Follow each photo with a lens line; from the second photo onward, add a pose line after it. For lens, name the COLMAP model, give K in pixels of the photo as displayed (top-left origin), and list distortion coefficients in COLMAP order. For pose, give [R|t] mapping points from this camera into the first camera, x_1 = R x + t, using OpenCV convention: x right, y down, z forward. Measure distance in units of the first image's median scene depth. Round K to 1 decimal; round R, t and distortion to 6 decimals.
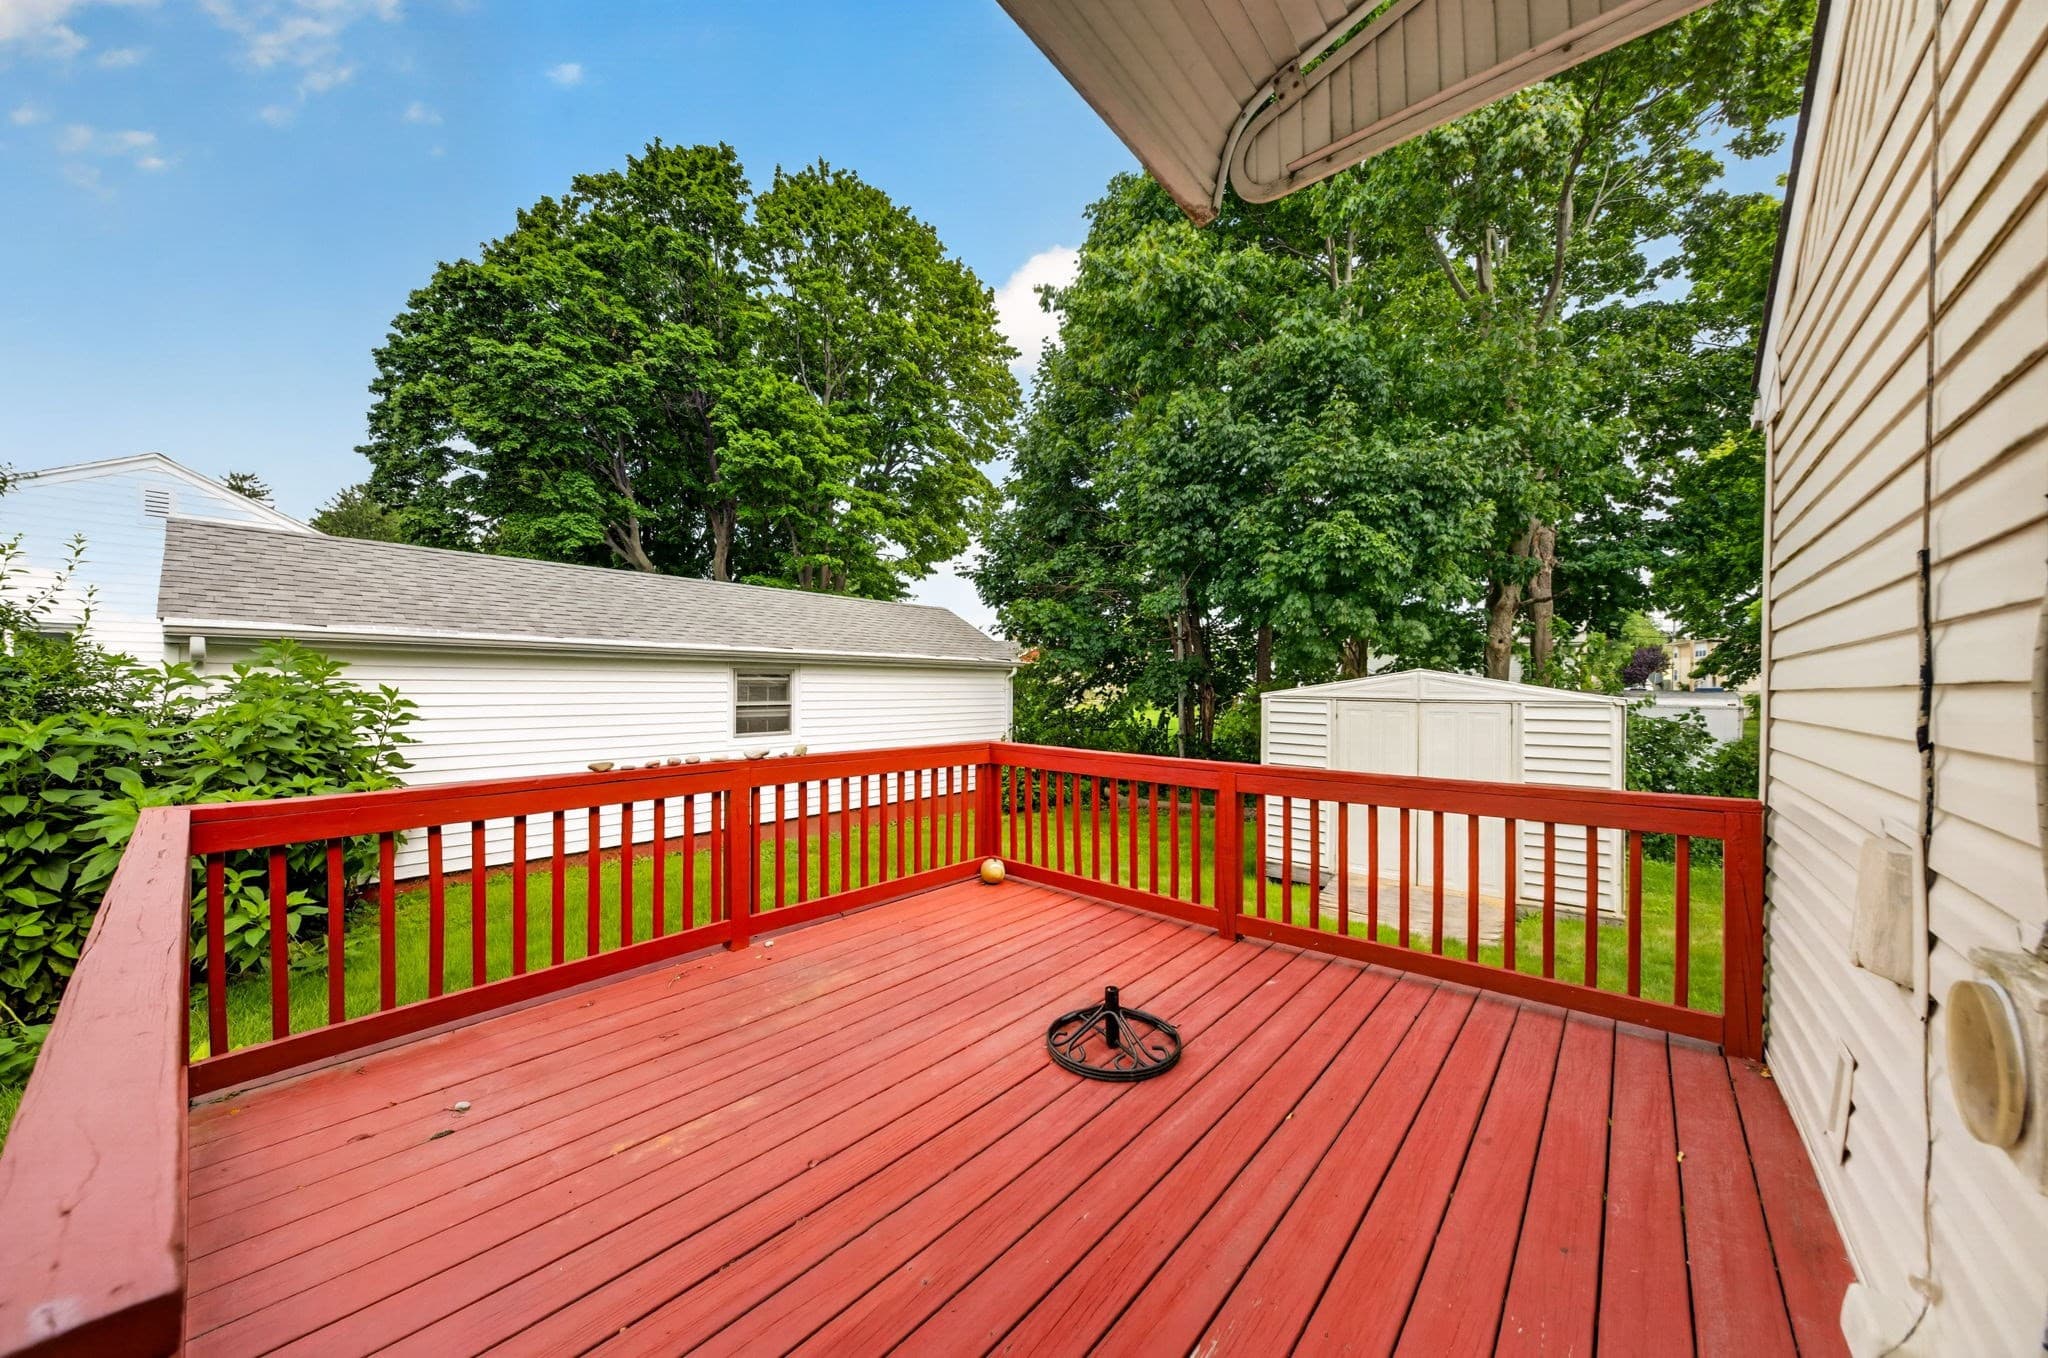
lens RADIAL K [[715.0, 0, 1032.3], [0, 715.0, 677.8], [0, 0, 1]] dist [0.005460, -0.000079]
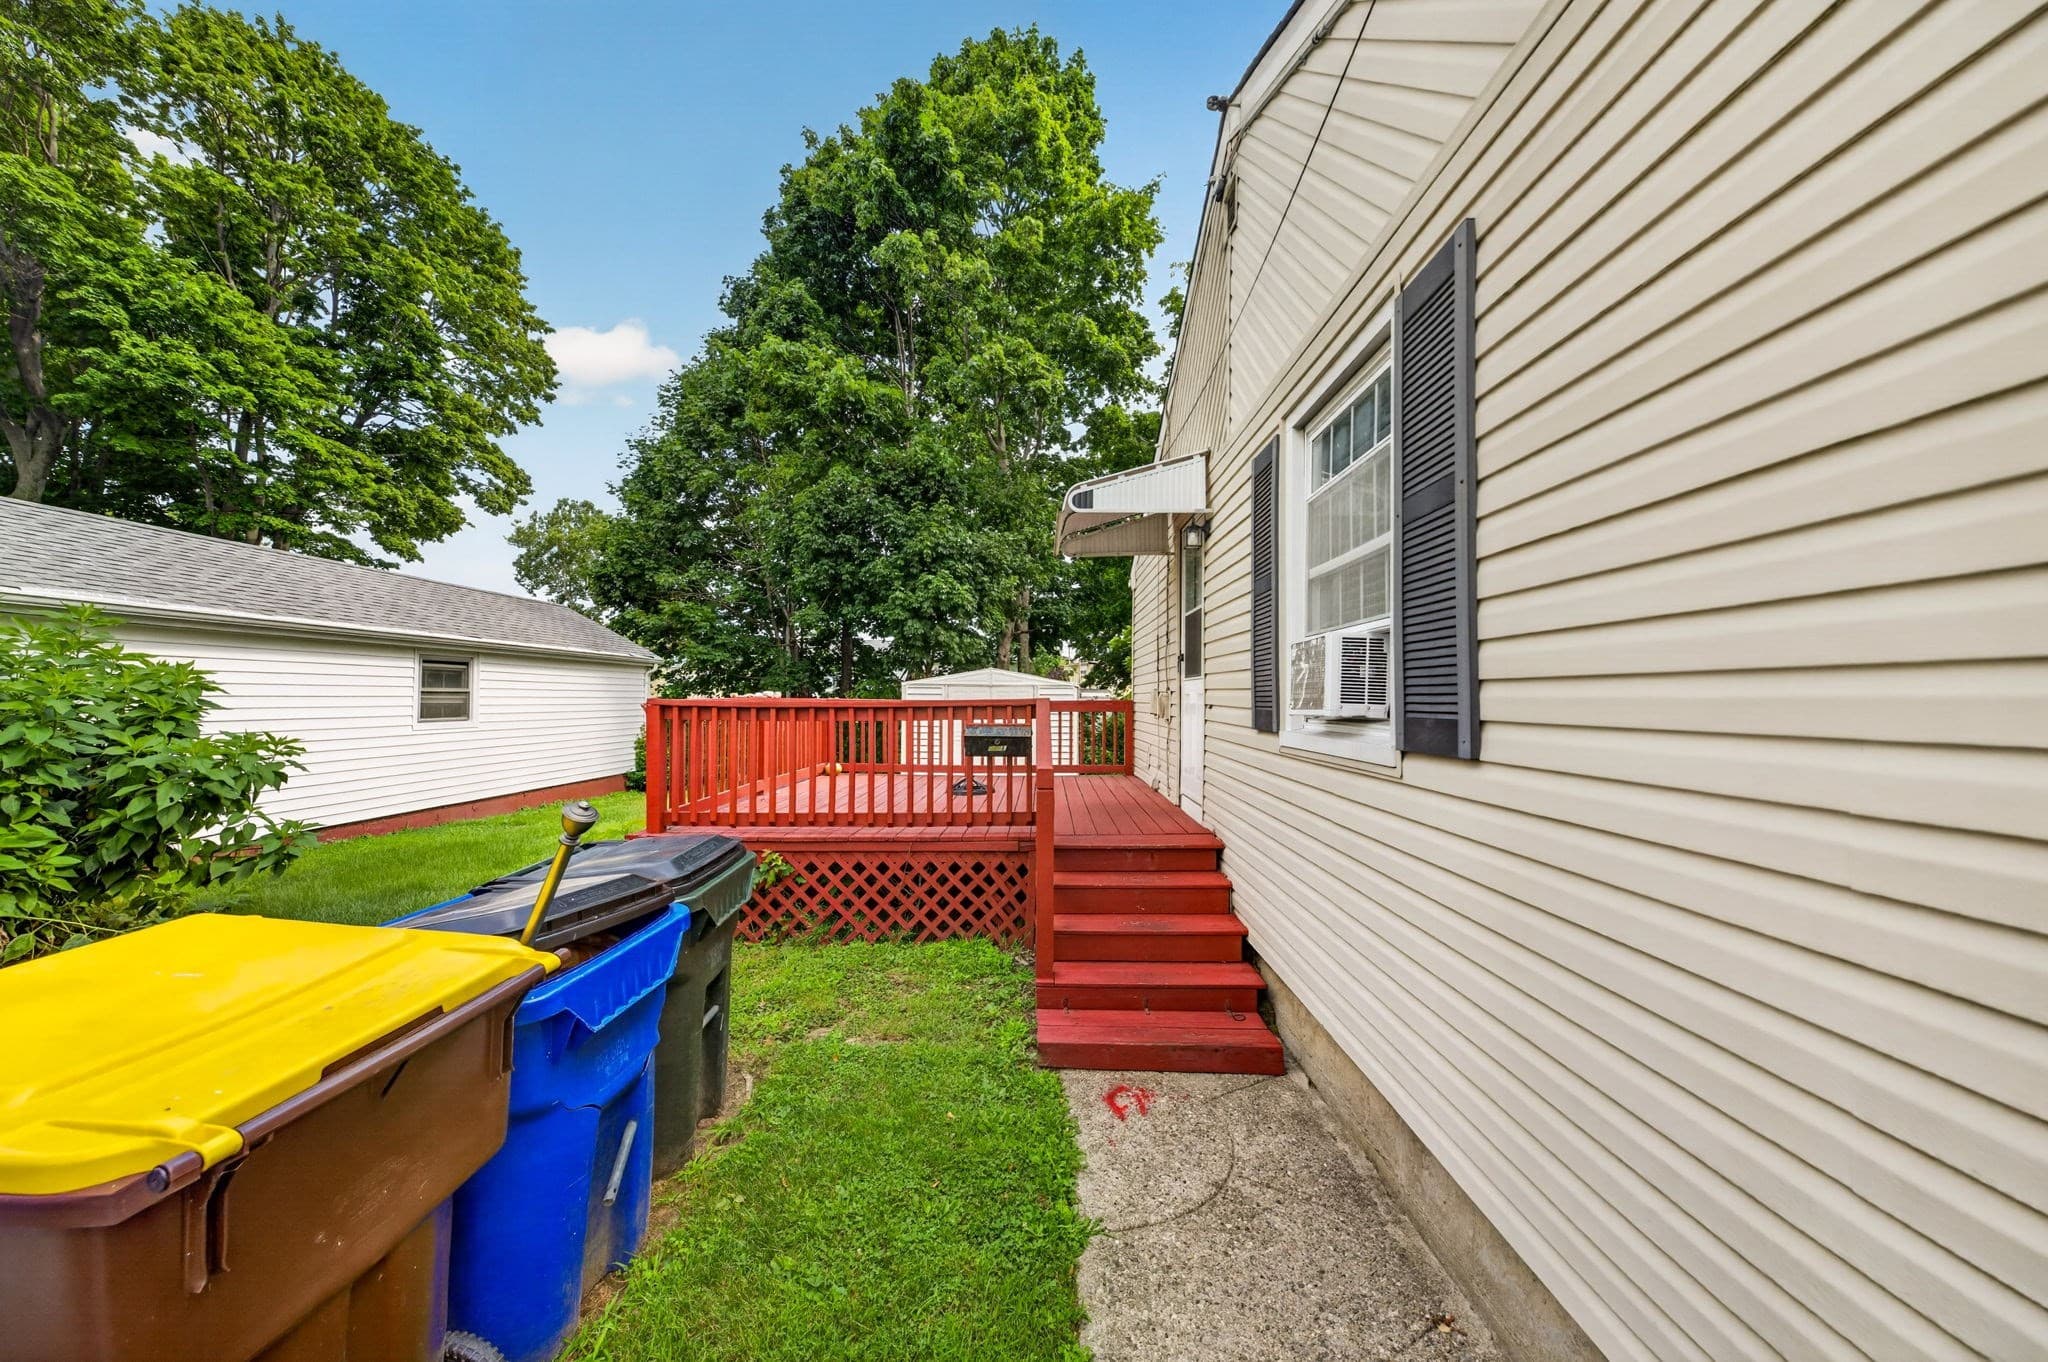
lens RADIAL K [[741.3, 0, 1026.7], [0, 741.3, 683.8], [0, 0, 1]] dist [-0.014447, 0.000162]
pose [[0.769649, 0.014747, 0.638297, -0.315324], [-0.007420, 0.999872, -0.014155, 0.027692], [-0.638425, 0.006158, 0.769660, -0.256456]]
